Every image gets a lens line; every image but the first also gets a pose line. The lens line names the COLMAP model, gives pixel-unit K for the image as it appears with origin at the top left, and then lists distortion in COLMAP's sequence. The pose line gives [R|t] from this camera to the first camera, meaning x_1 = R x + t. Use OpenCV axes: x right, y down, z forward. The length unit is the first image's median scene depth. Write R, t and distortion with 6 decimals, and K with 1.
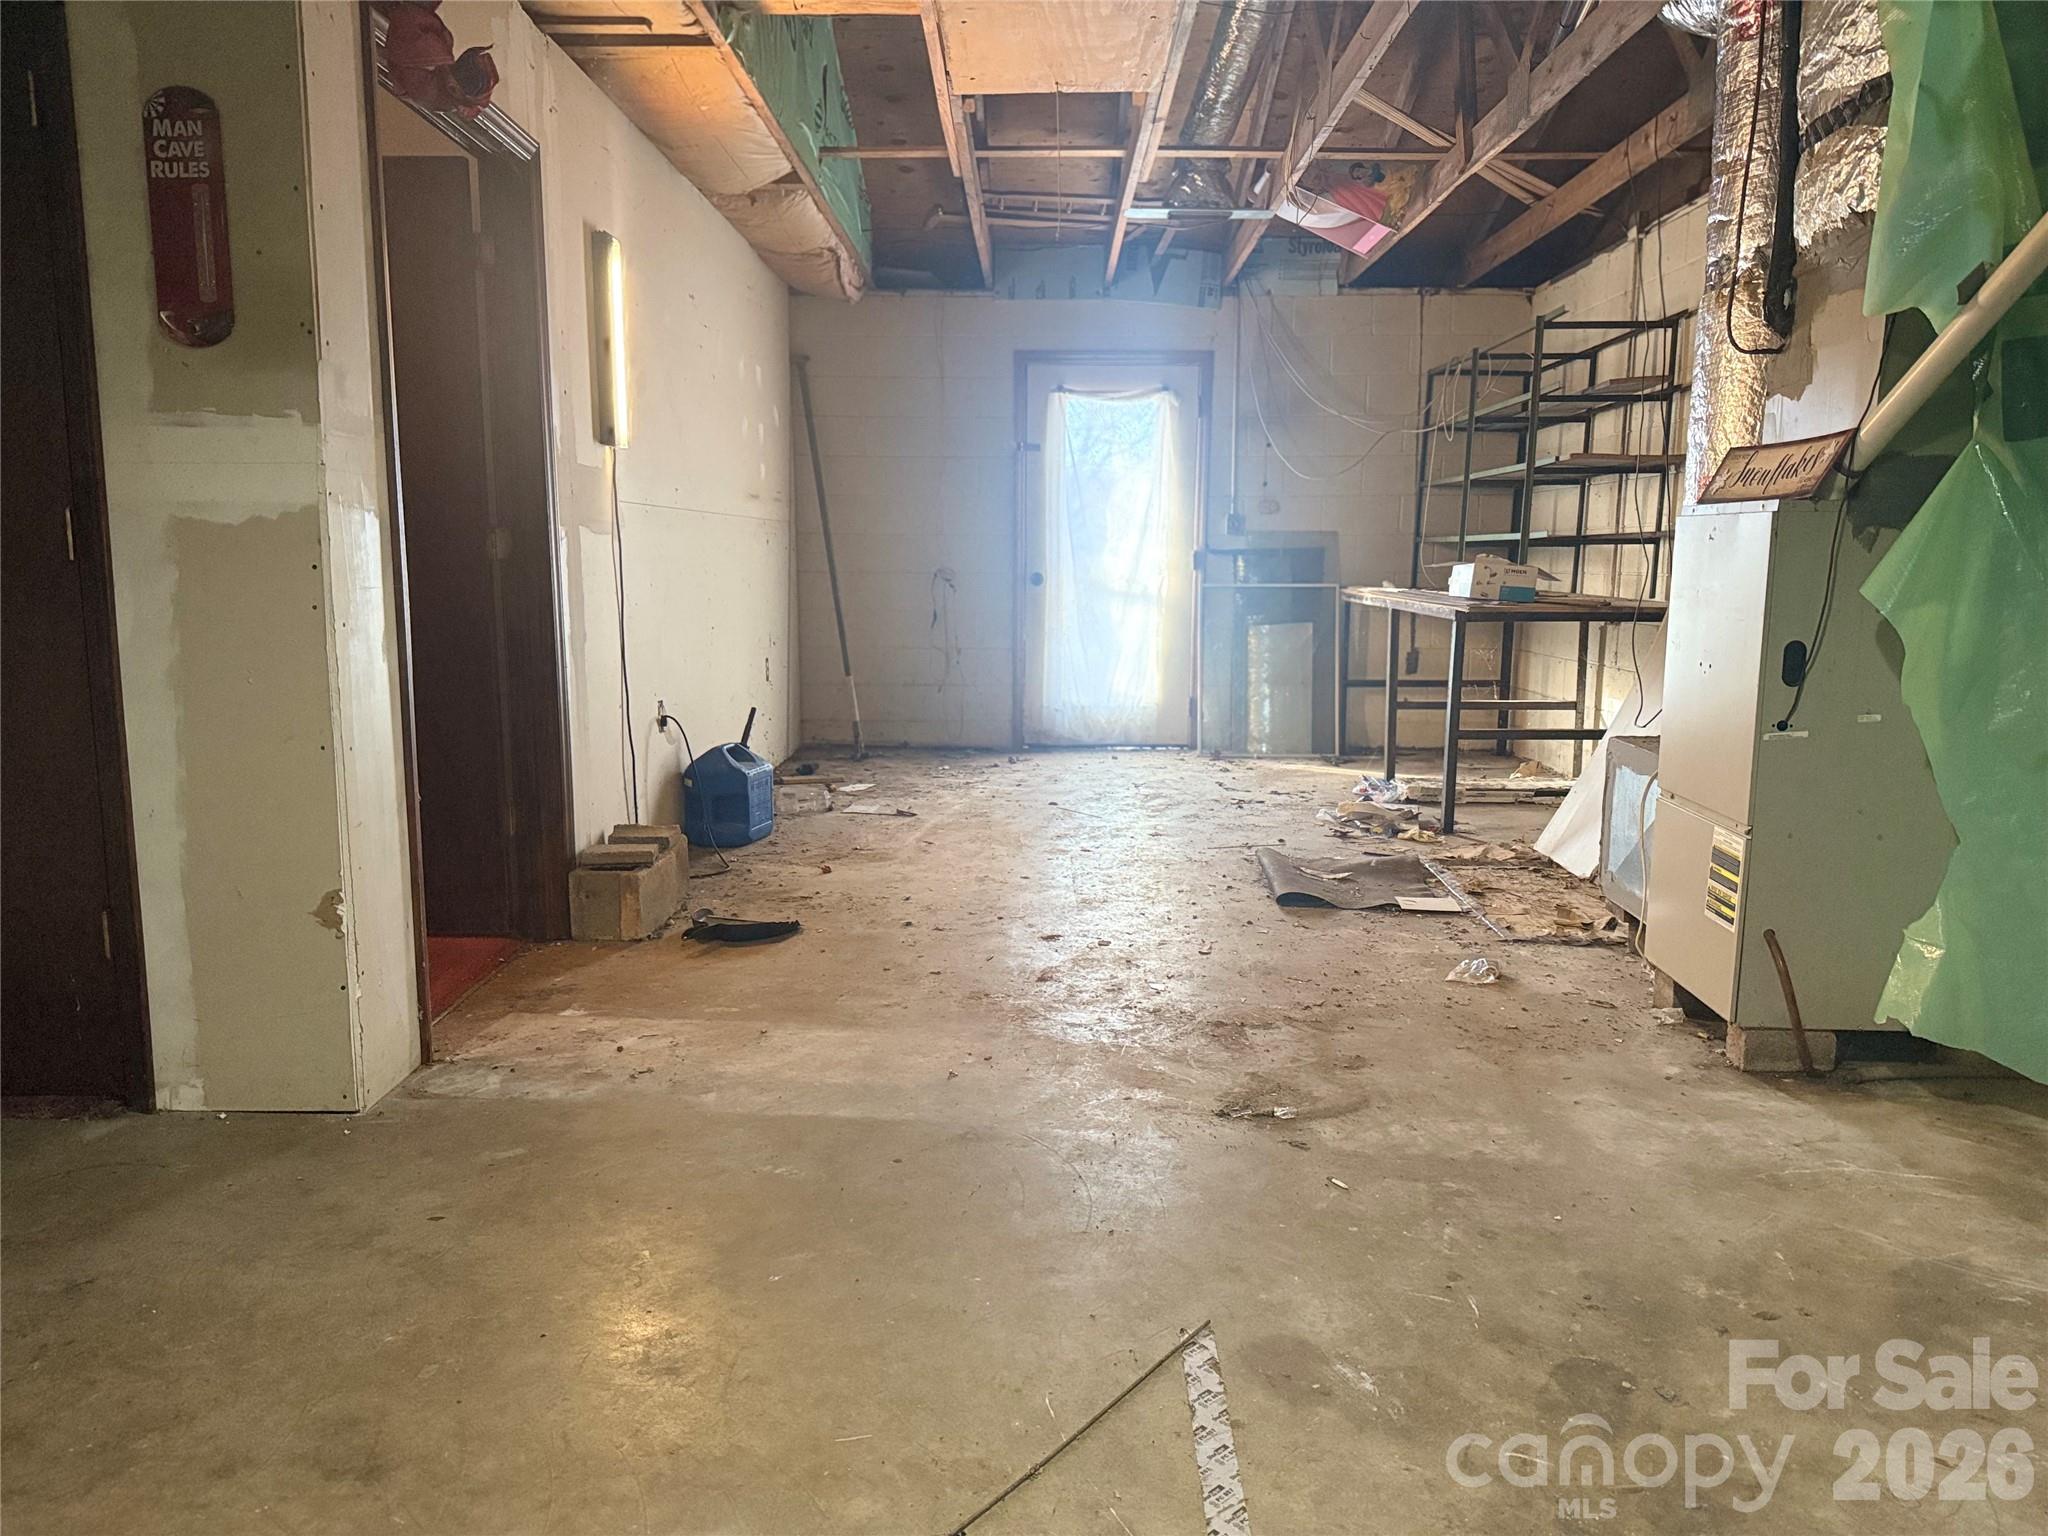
lens RADIAL K [[1423.7, 0, 1022.4], [0, 1423.7, 773.7], [0, 0, 1]] dist [-0.007651, -0.011238]
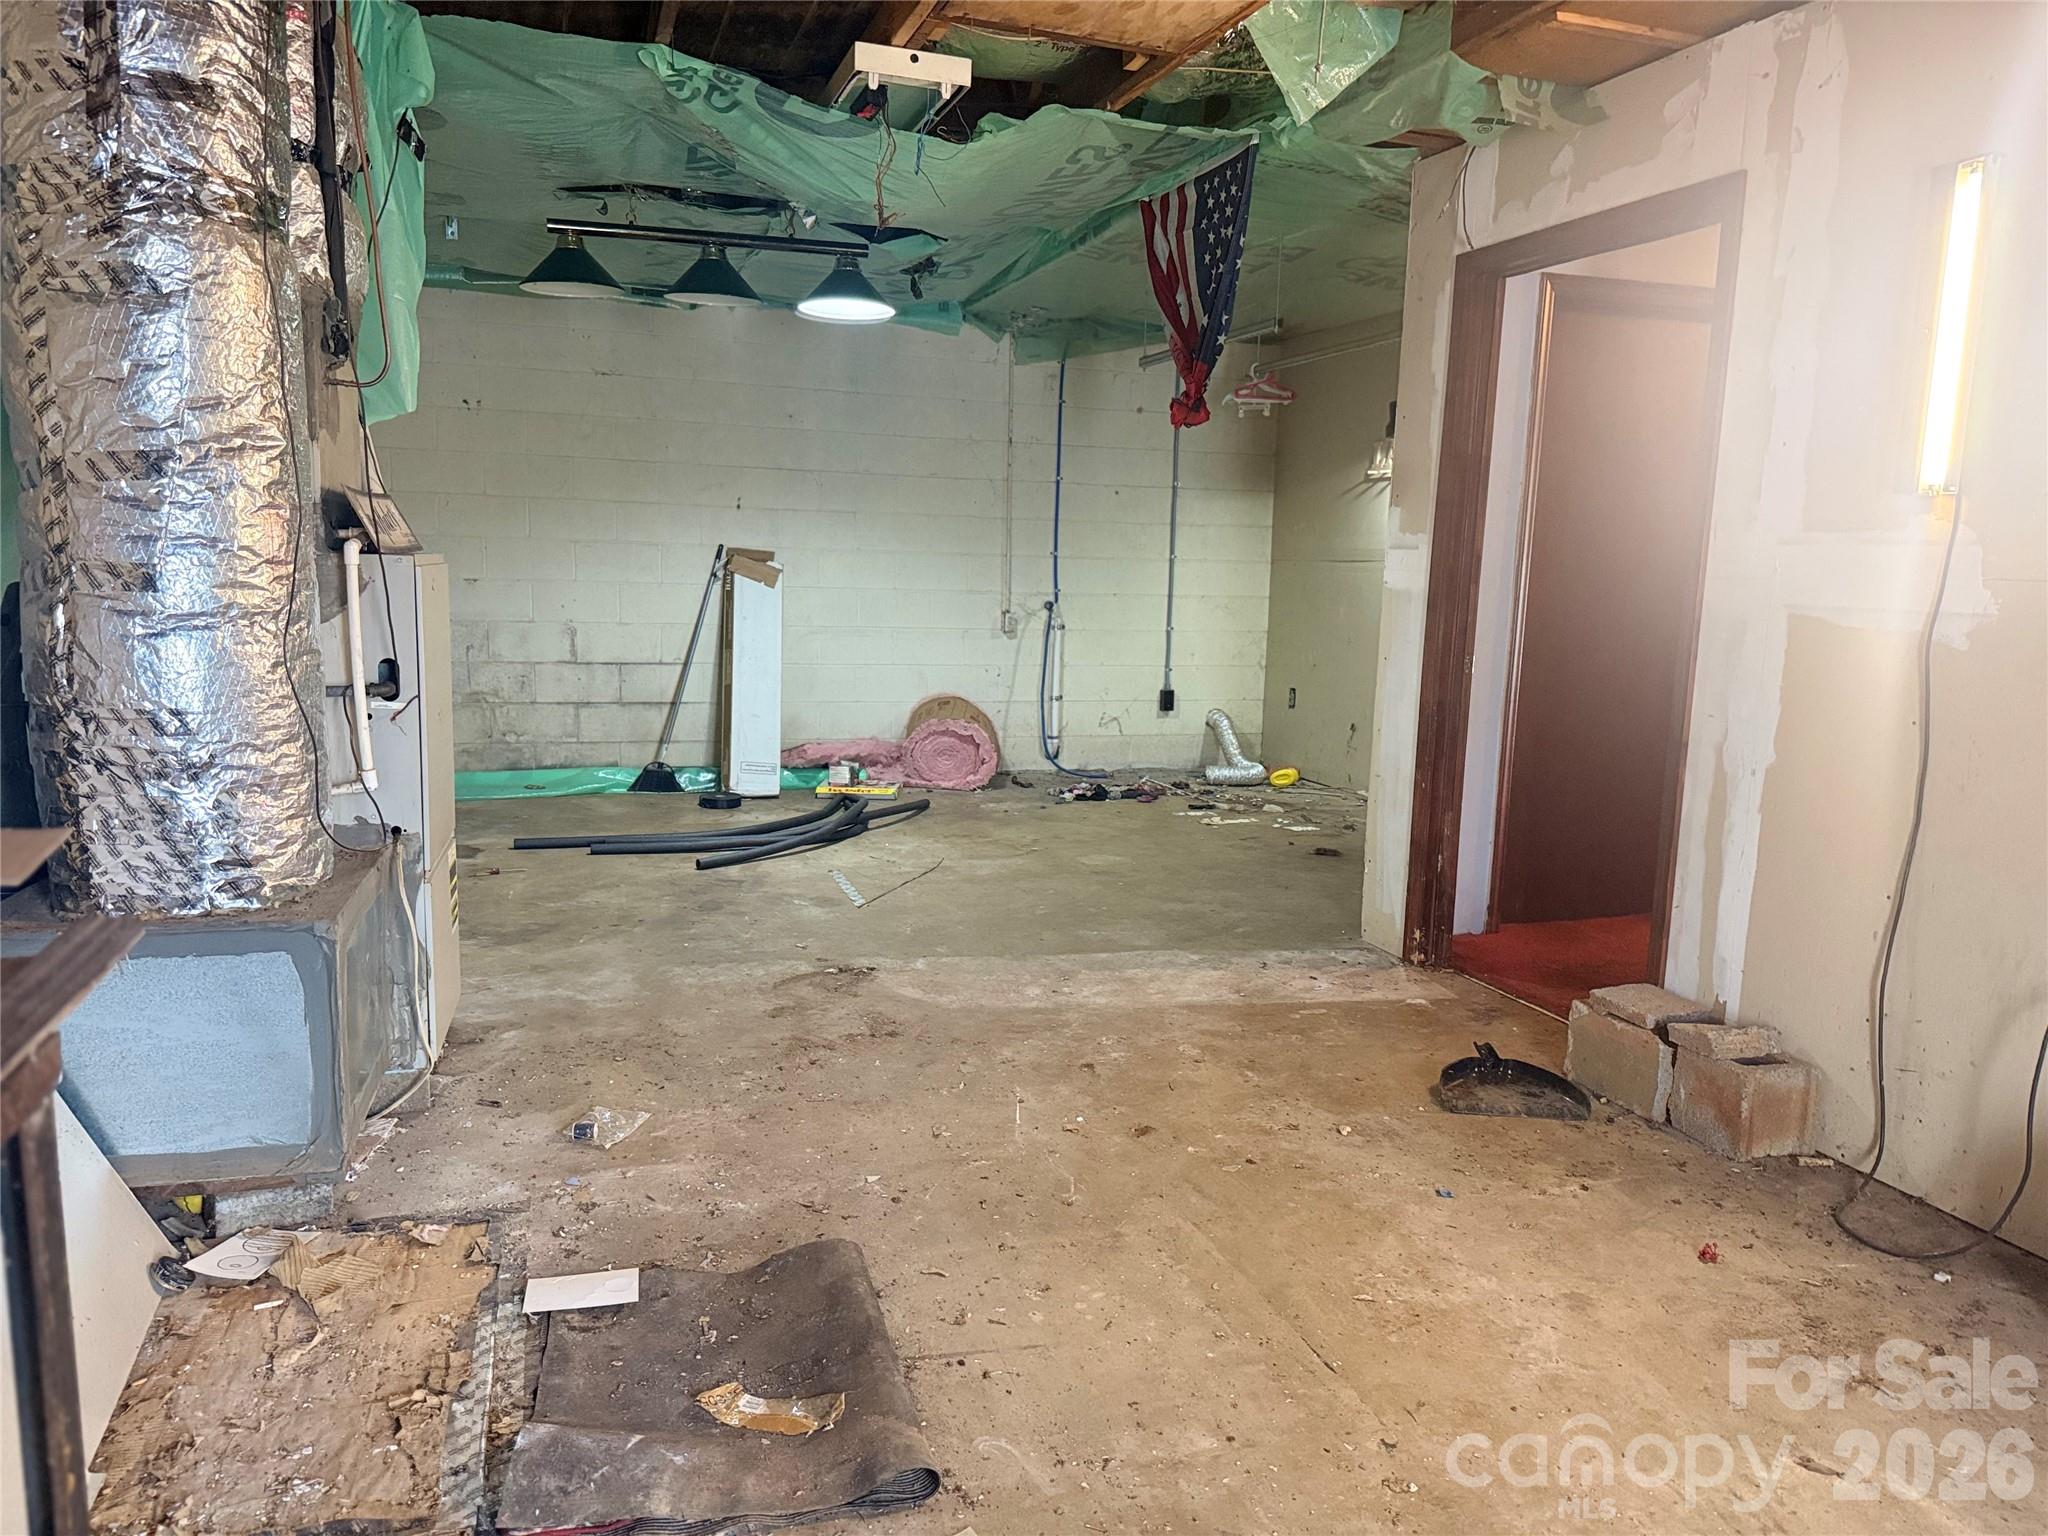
lens RADIAL K [[1423.7, 0, 1023.6], [0, 1423.7, 771.1], [0, 0, 1]] dist [-0.007651, -0.011238]
pose [[-0.945504, 0.016163, -0.325210, 0.454845], [-0.082653, 0.954141, 0.287722, -0.395337], [0.314946, 0.298922, -0.900808, 2.241767]]
